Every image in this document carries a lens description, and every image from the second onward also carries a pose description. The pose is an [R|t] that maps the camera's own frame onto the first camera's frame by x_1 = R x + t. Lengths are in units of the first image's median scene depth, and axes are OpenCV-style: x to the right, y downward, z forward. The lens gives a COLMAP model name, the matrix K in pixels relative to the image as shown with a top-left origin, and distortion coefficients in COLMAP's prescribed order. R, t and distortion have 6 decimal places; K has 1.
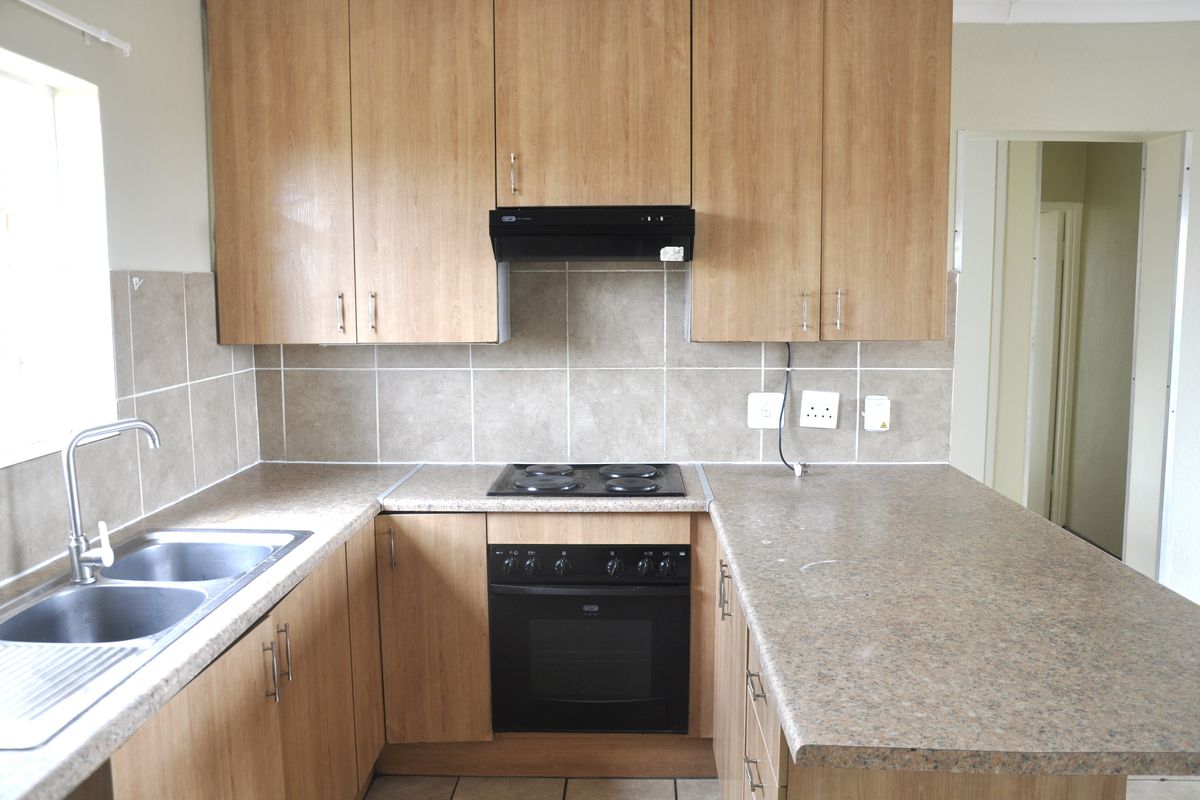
lens RADIAL K [[989.2, 0, 600.0], [0, 989.2, 400.0], [0, 0, 1]] dist [-0.138944, 0.141020]
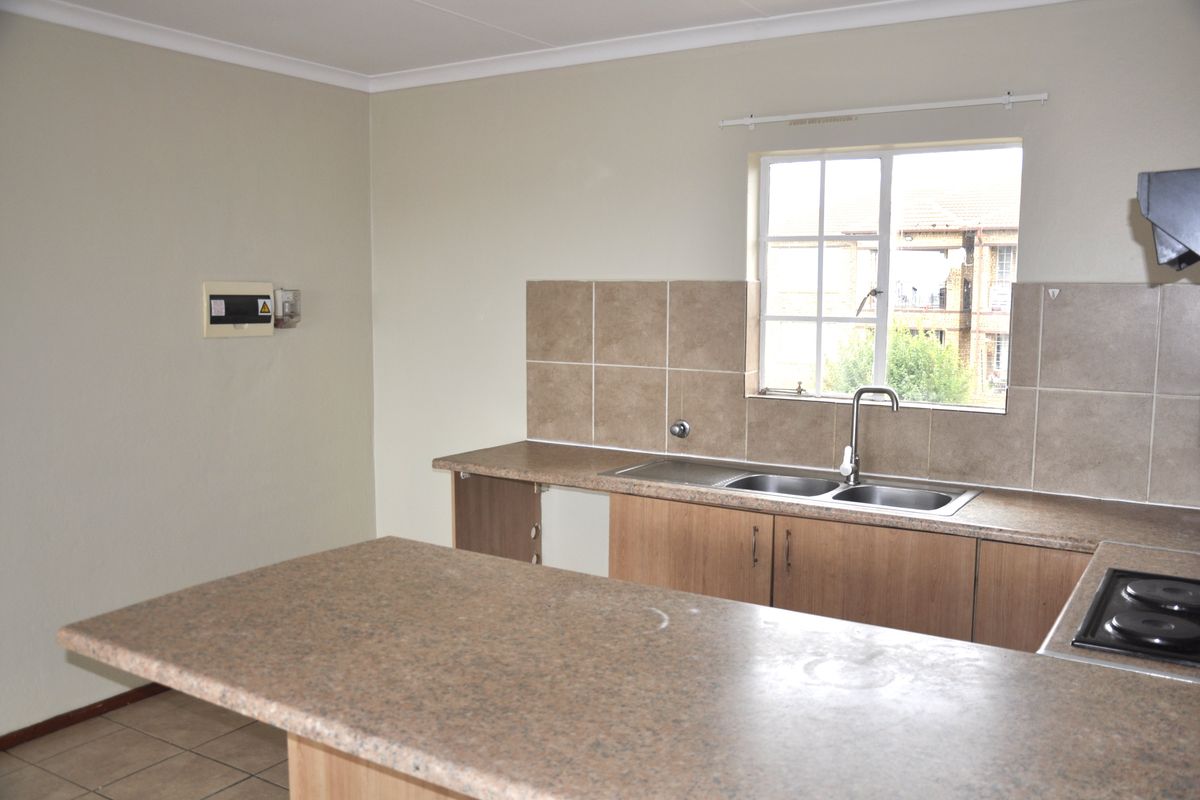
lens RADIAL K [[1034.7, 0, 606.2], [0, 1034.7, 406.3], [0, 0, 1]] dist [-0.123015, 0.174617]
pose [[-0.509063, 0.098254, -0.855103, 0.731422], [-0.103807, 0.979203, 0.174313, -0.123279], [0.854447, 0.177502, -0.488277, 0.994250]]
